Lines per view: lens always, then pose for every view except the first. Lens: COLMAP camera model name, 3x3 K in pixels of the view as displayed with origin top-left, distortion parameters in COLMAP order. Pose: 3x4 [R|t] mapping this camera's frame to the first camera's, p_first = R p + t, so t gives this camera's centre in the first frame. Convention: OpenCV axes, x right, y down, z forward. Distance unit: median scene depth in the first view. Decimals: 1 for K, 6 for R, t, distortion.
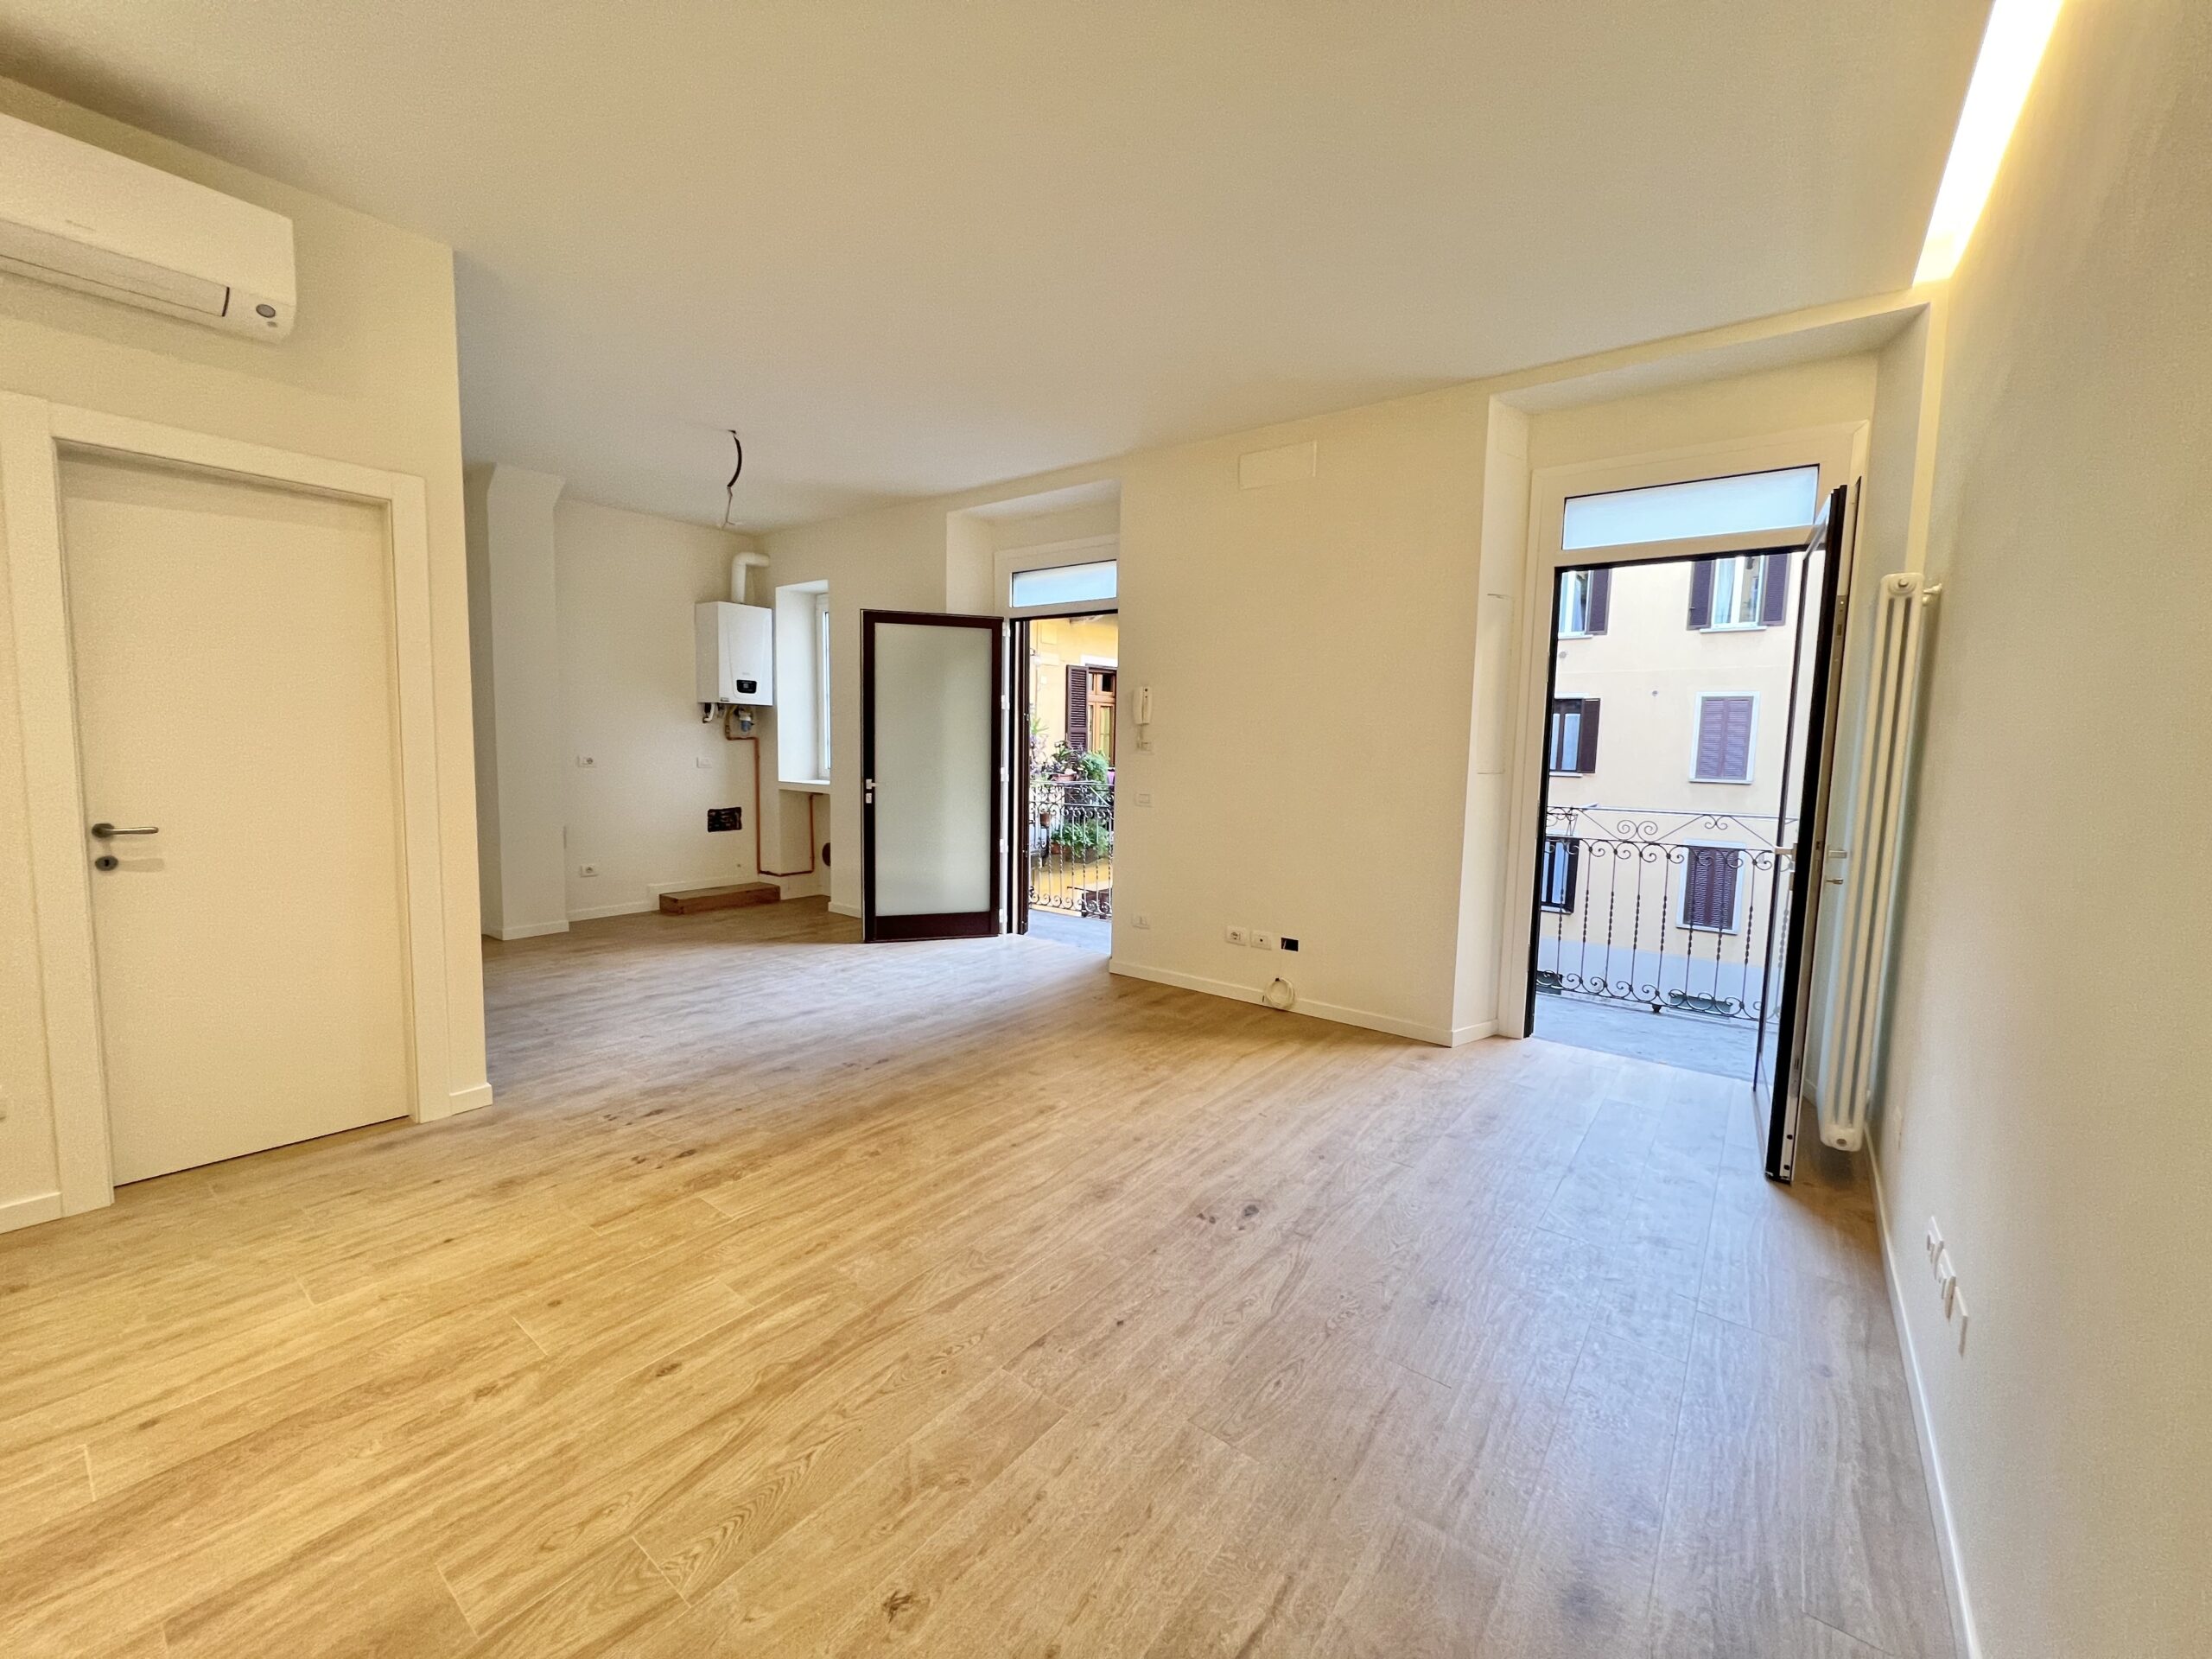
lens RADIAL K [[889.4, 0, 1105.6], [0, 889.4, 827.0], [0, 0, 1]] dist [-0.002445, -0.000218]
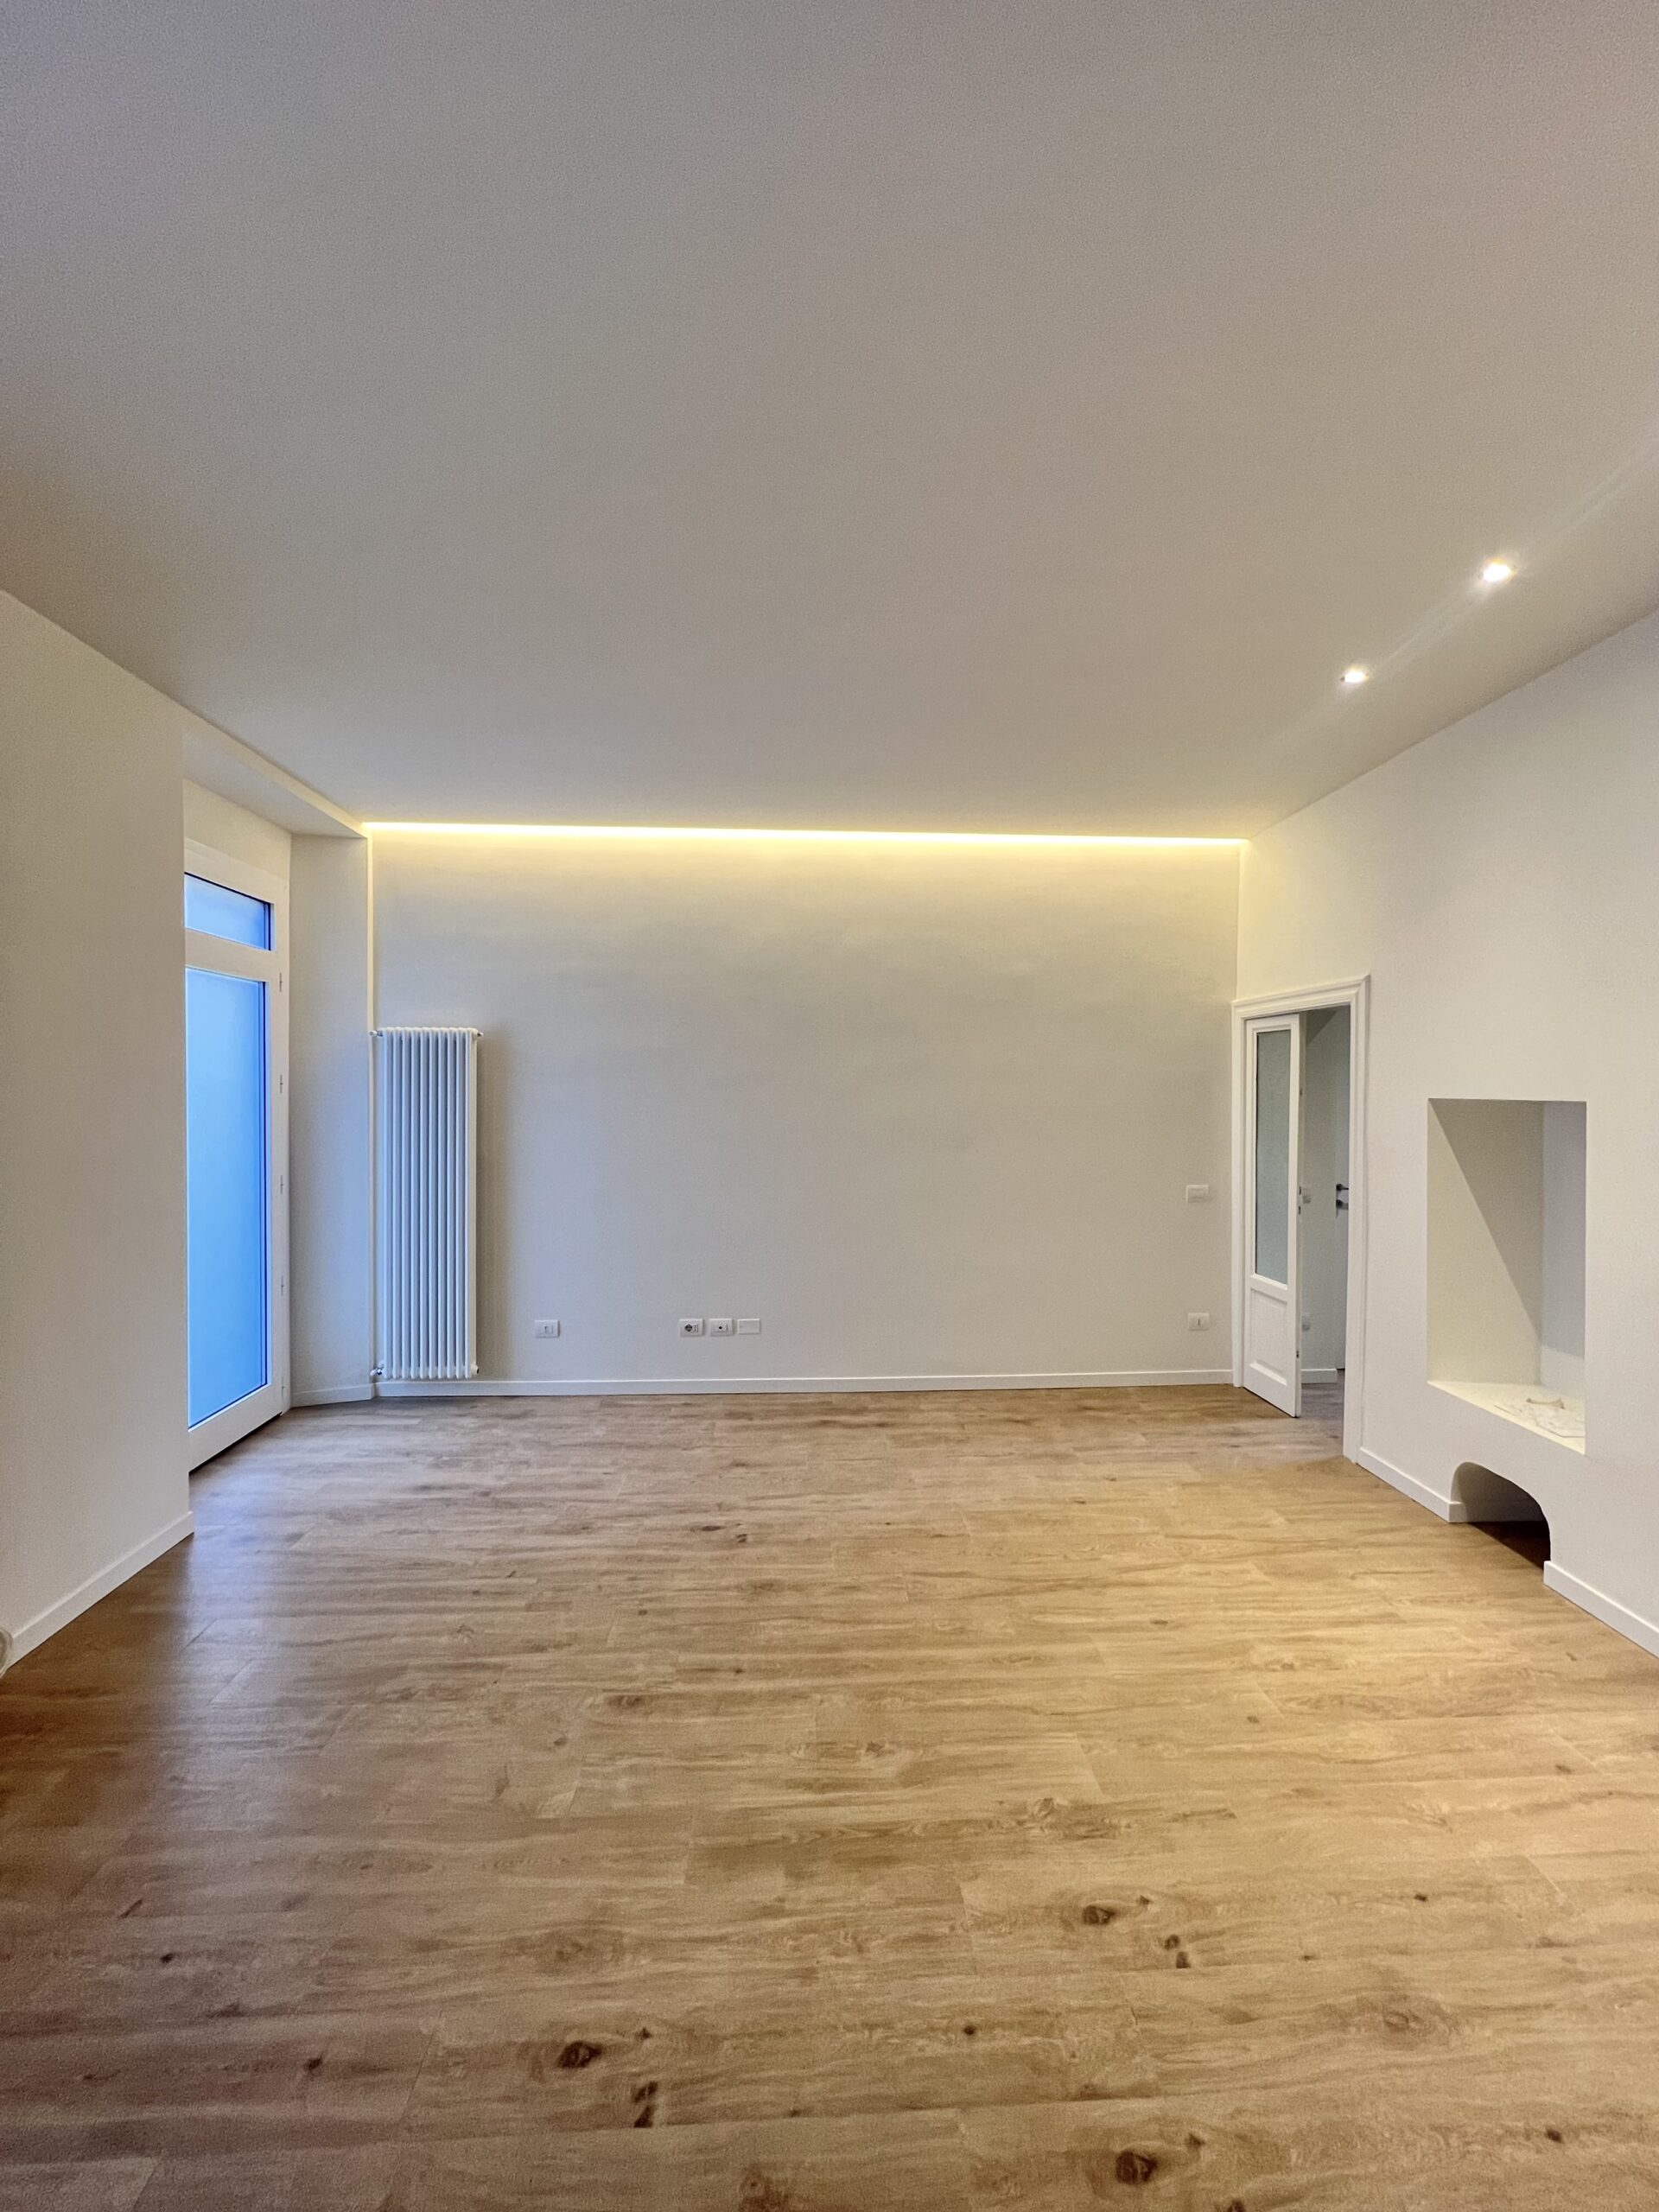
lens RADIAL K [[885.3, 0, 828.1], [0, 885.3, 1100.1], [0, 0, 1]] dist [0.001567, 0.000439]
pose [[-0.649050, -0.029073, 0.760190, -0.904450], [0.054562, 0.994917, 0.084635, -0.271867], [-0.758787, 0.096410, -0.644164, 1.682463]]
